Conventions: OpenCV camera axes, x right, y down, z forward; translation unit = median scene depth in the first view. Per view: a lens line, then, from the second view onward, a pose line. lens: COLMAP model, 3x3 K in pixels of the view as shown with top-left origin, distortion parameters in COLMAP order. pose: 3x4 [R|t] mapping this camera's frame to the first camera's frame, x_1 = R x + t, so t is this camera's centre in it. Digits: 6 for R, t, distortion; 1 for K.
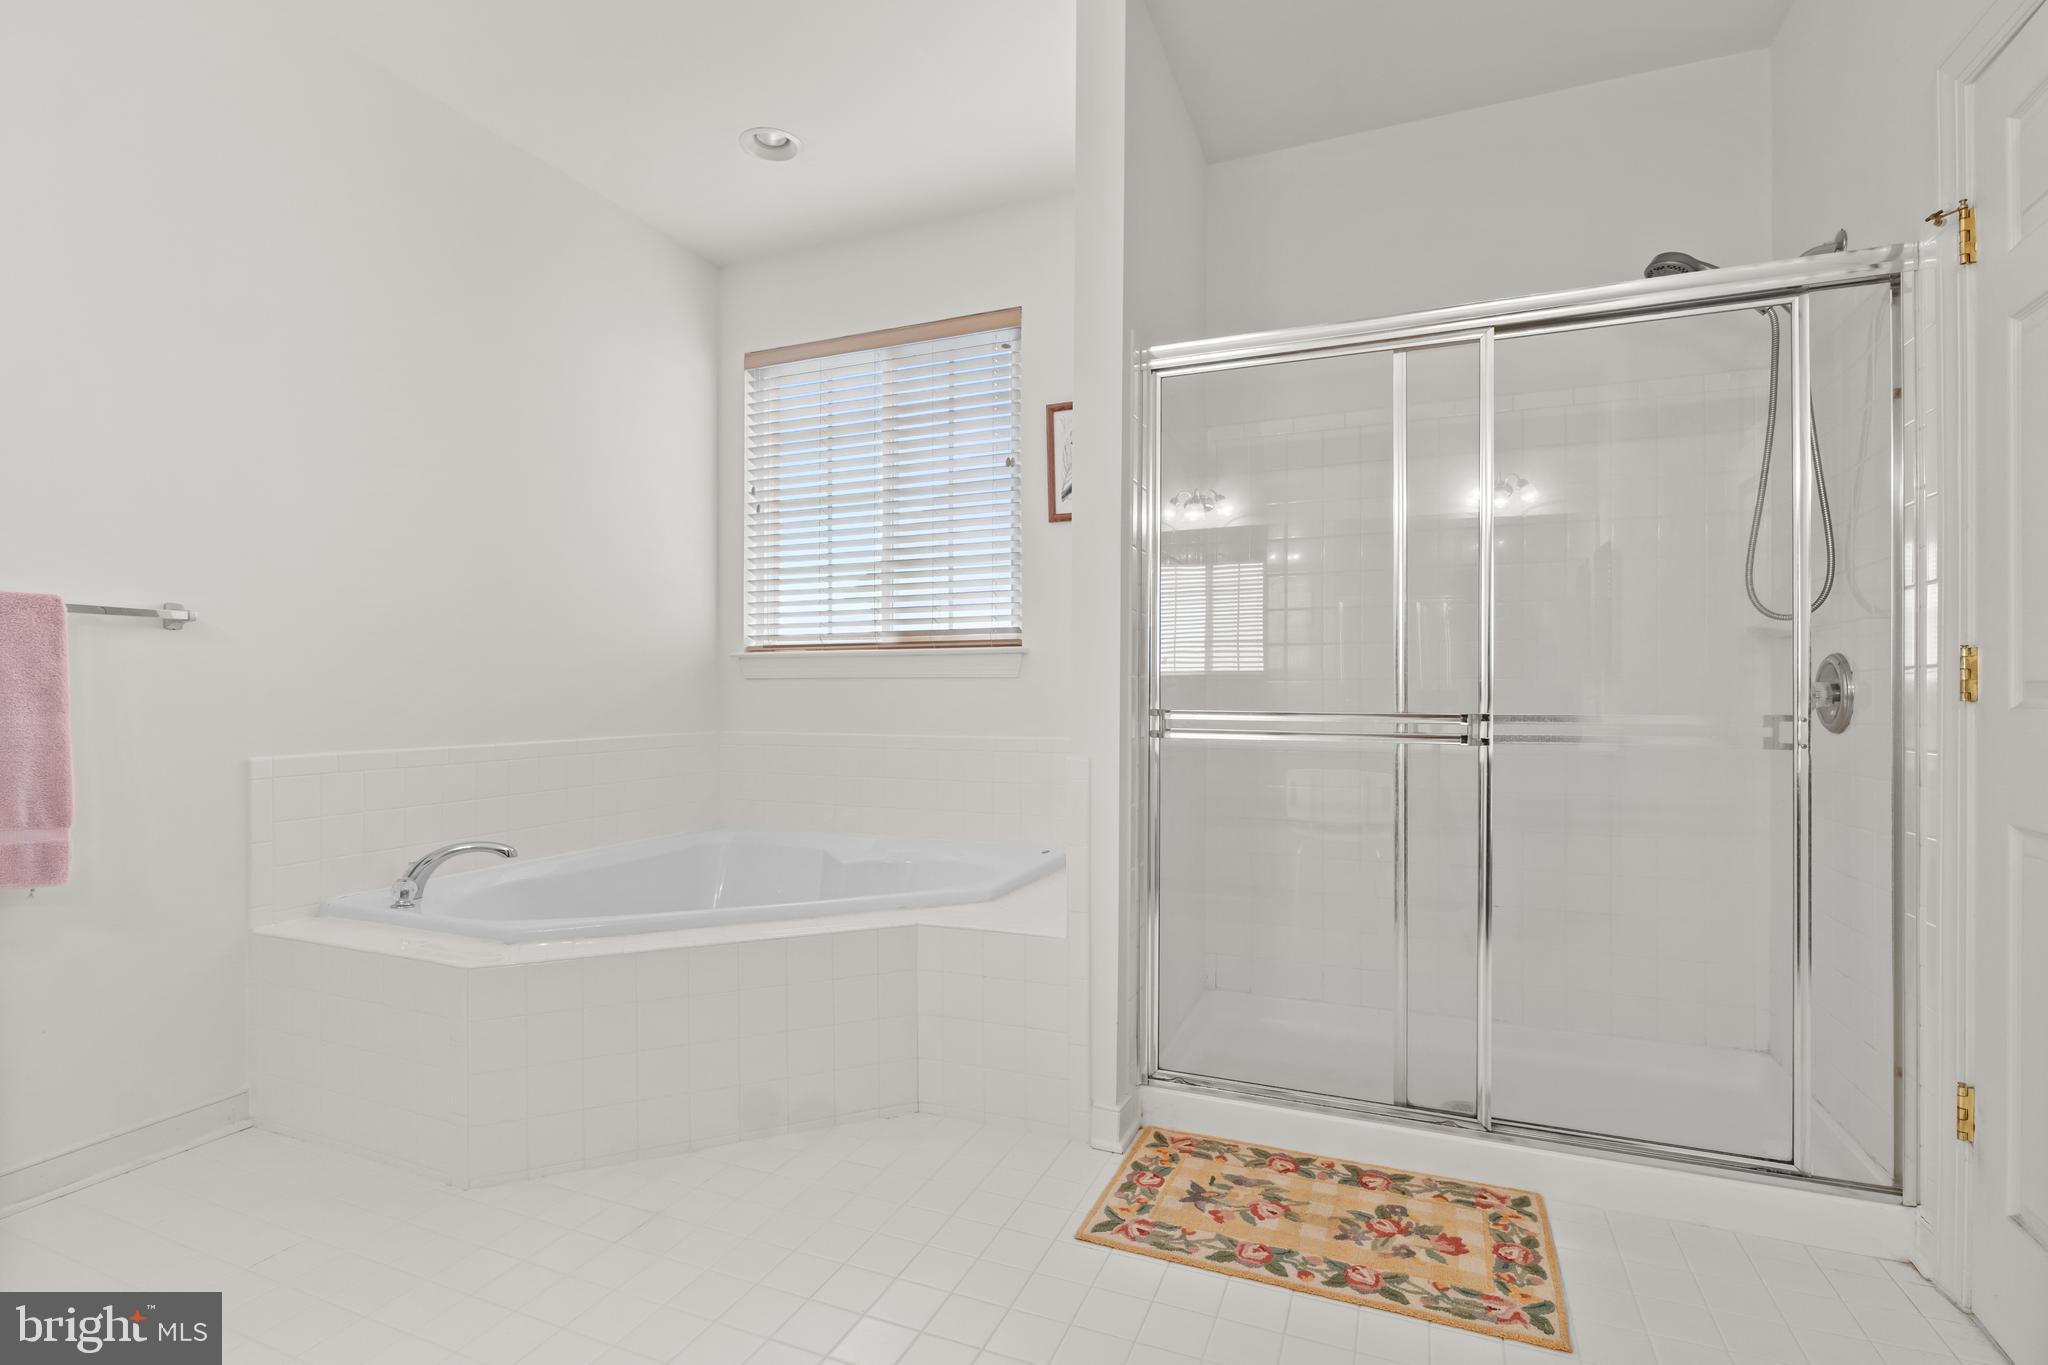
lens RADIAL K [[981.5, 0, 1018.9], [0, 981.5, 688.5], [0, 0, 1]] dist [0.004918, -0.002919]
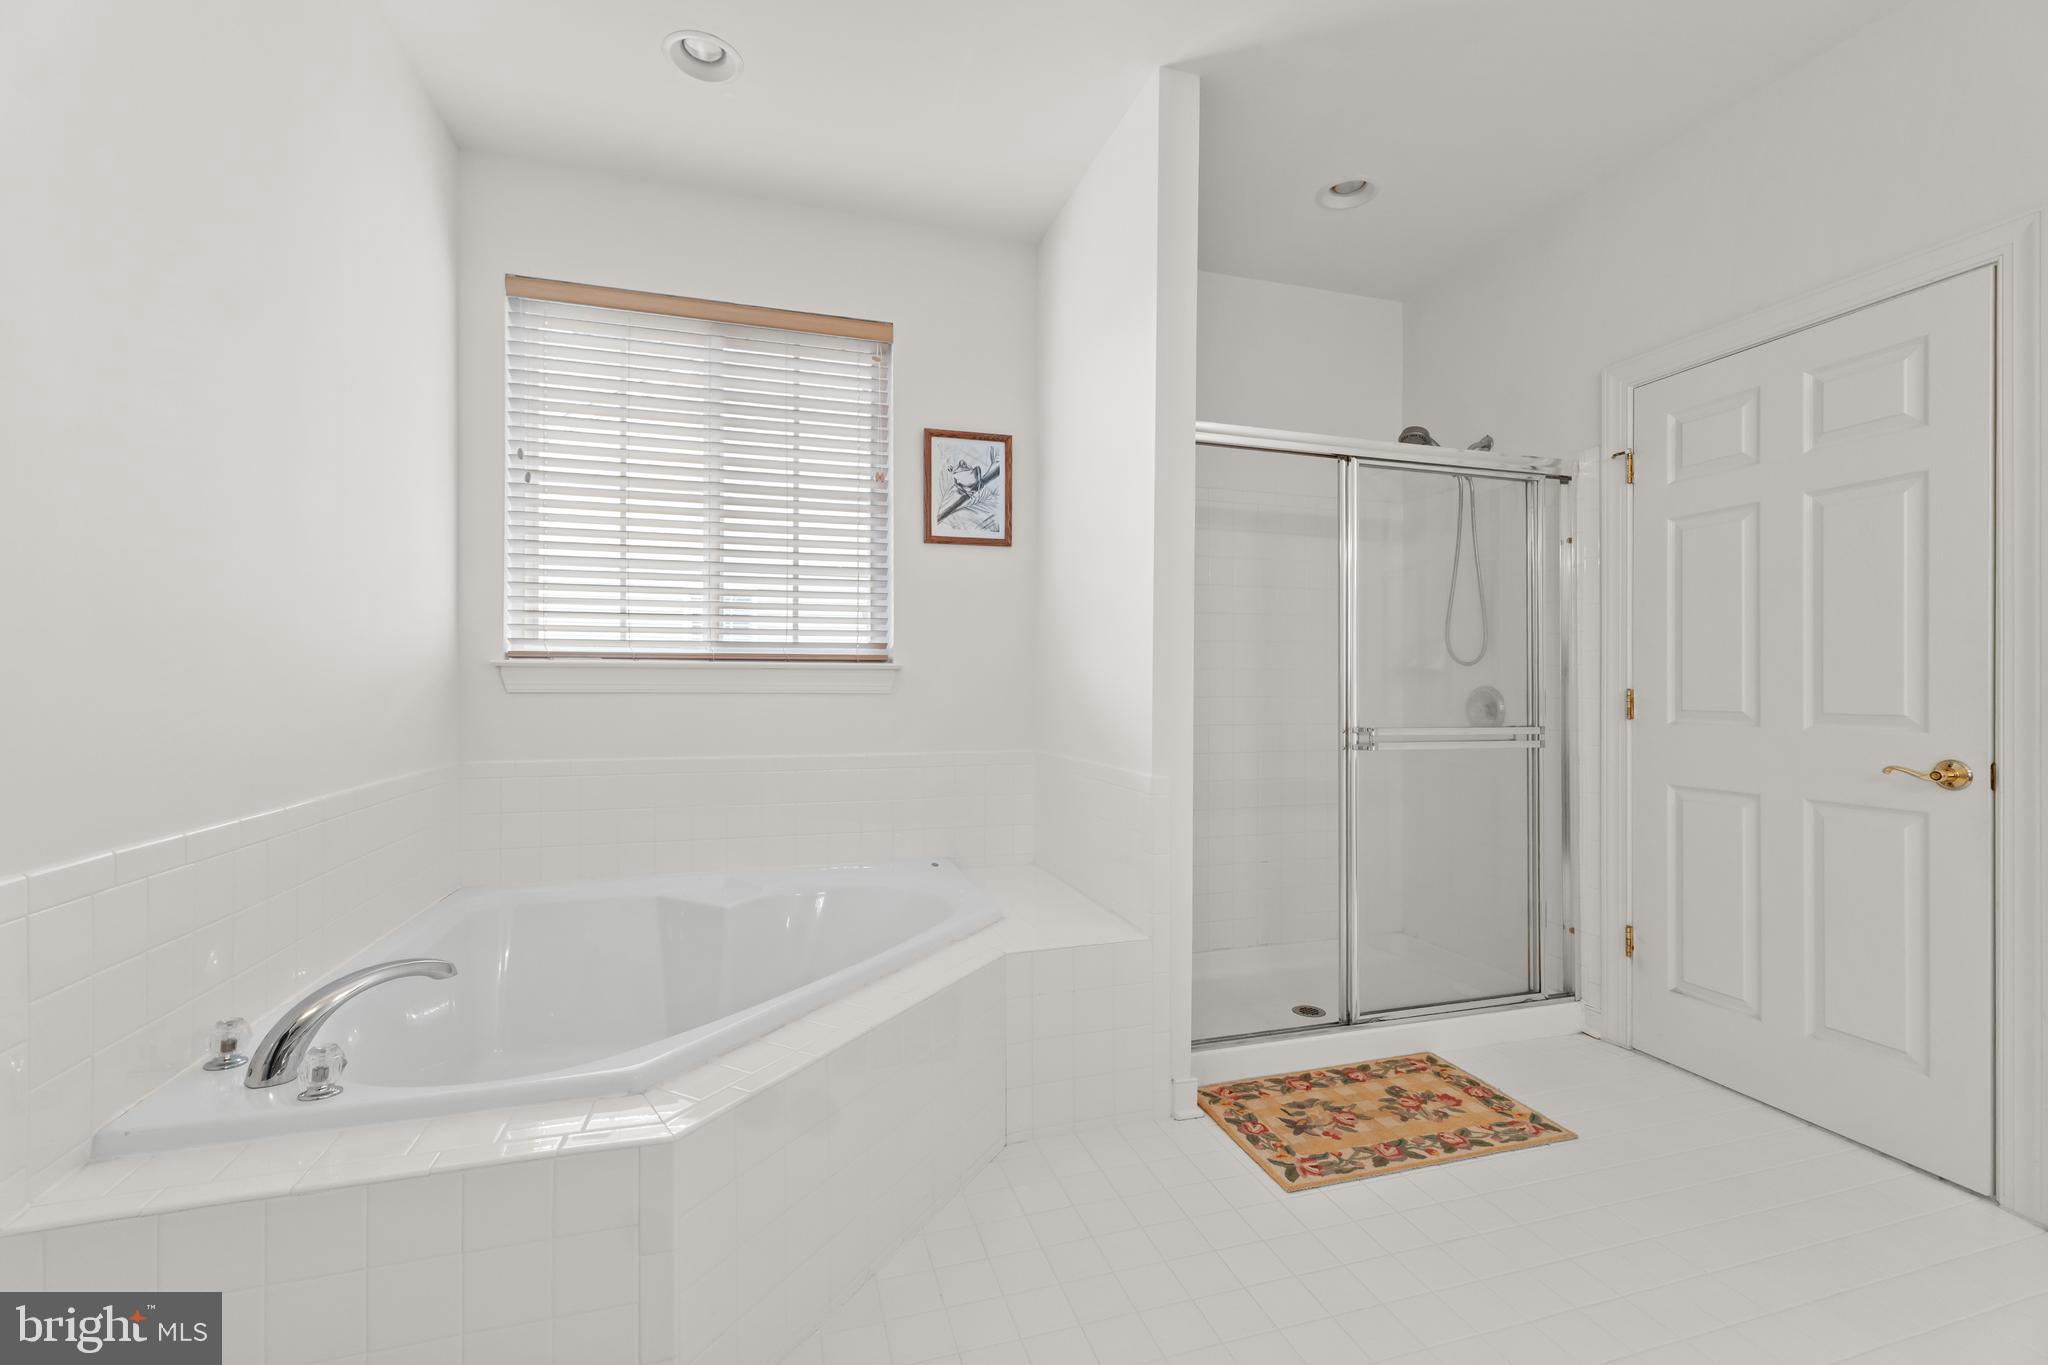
lens RADIAL K [[884.2, 0, 1021.9], [0, 884.2, 682.1], [0, 0, 1]] dist [0.009829, 0.001110]
pose [[0.759397, 0.006601, 0.650594, -0.606005], [-0.005934, 0.999977, -0.003219, -0.026869], [-0.650601, -0.001416, 0.759419, 0.285100]]
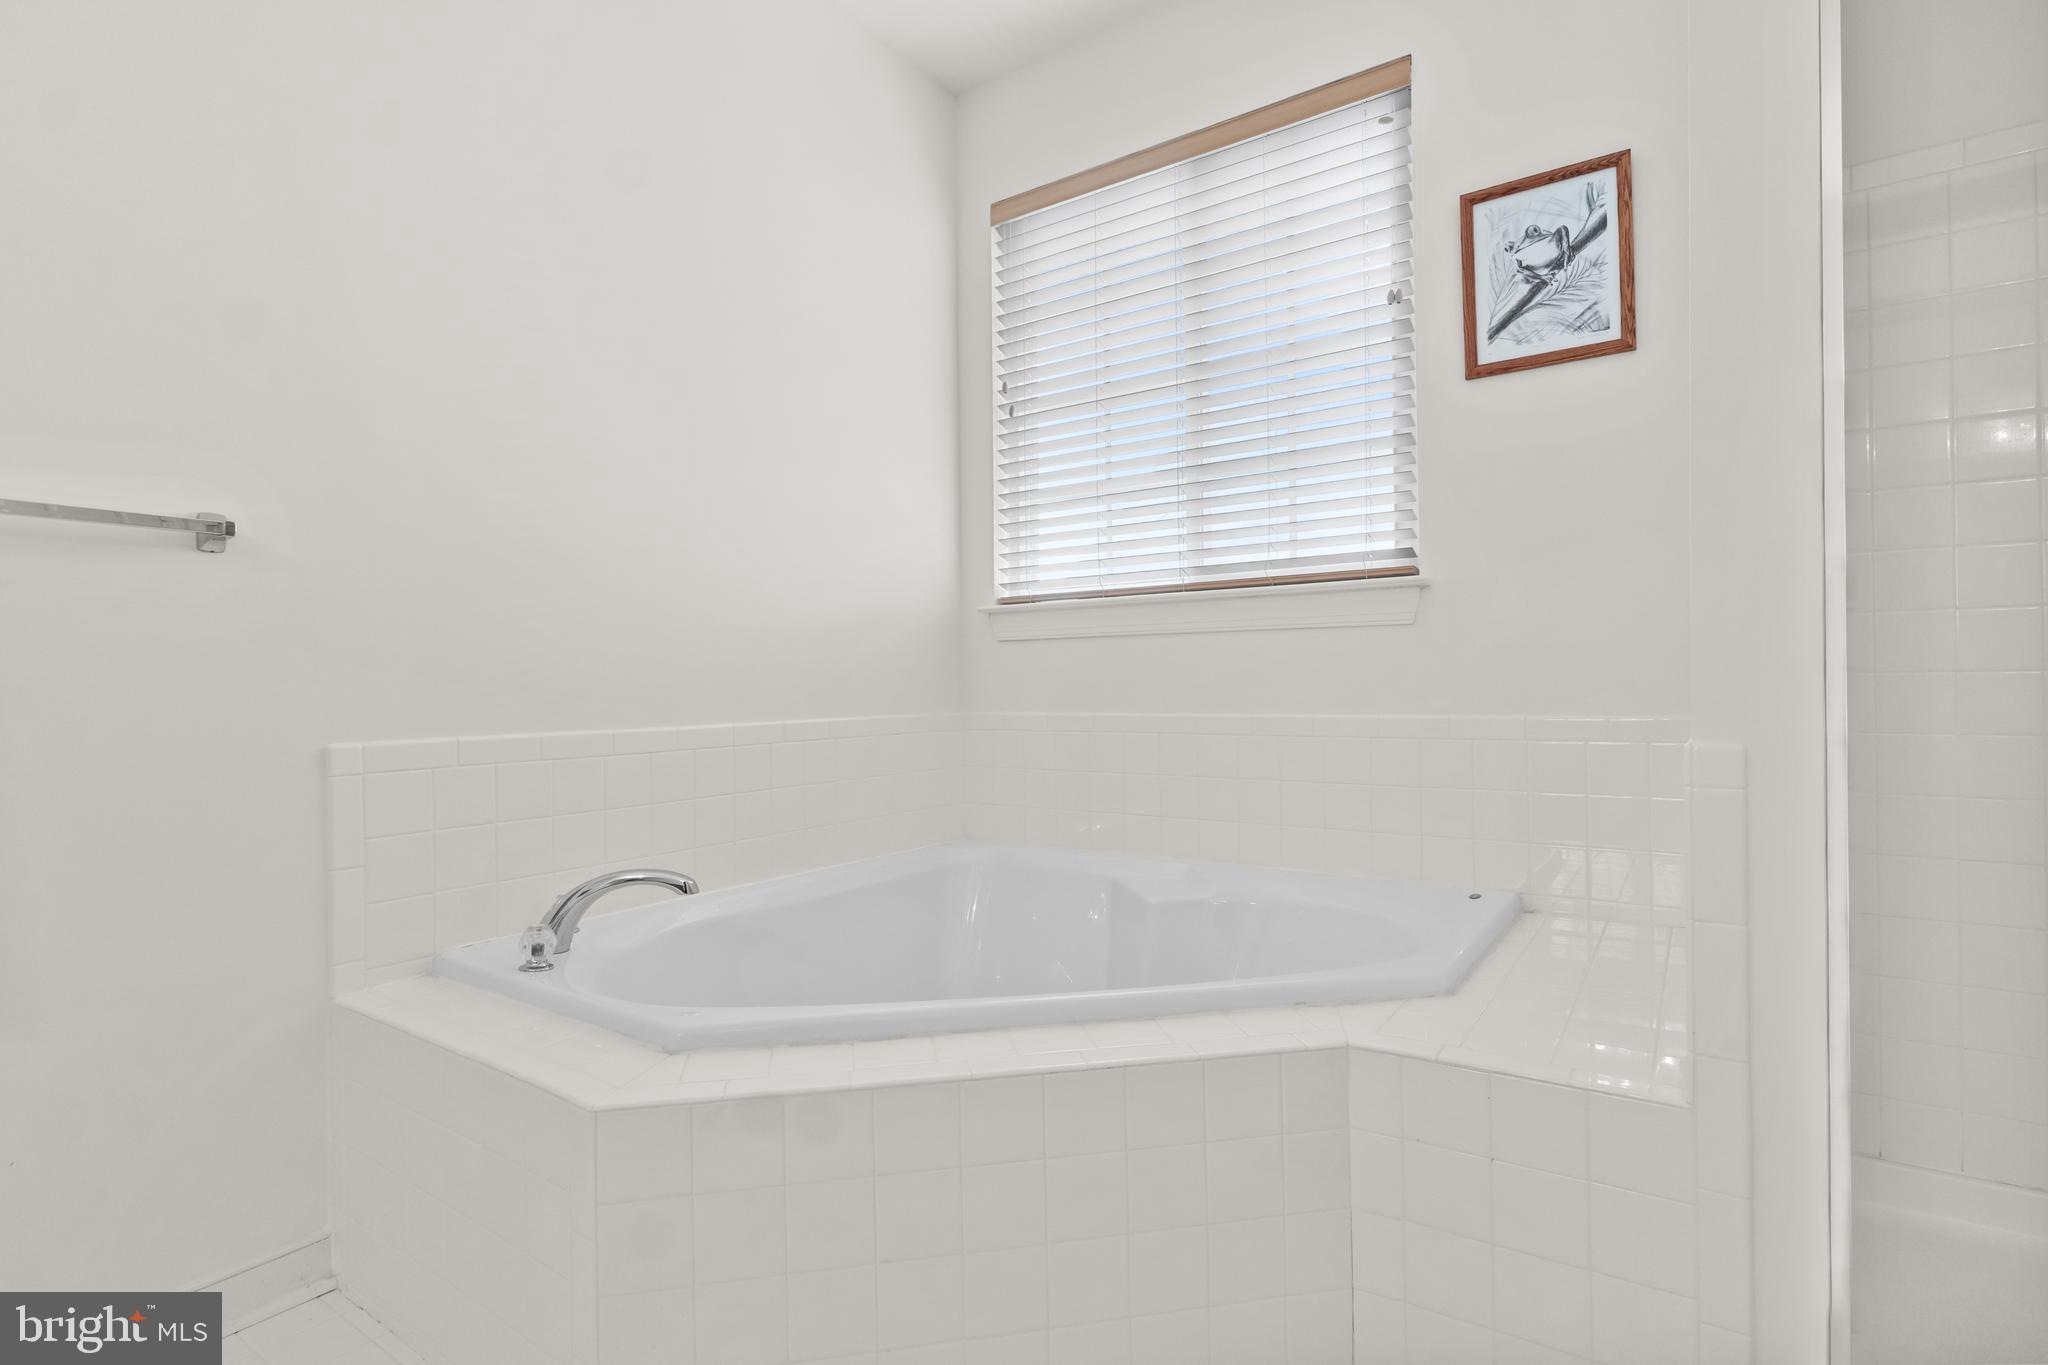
lens RADIAL K [[1008.2, 0, 1025.9], [0, 1008.2, 681.7], [0, 0, 1]] dist [-0.000255, -0.000913]
pose [[0.979805, -0.012068, -0.199591, -0.149681], [0.012664, 0.999918, 0.001713, 0.028342], [0.199554, -0.004206, 0.979878, 0.365601]]
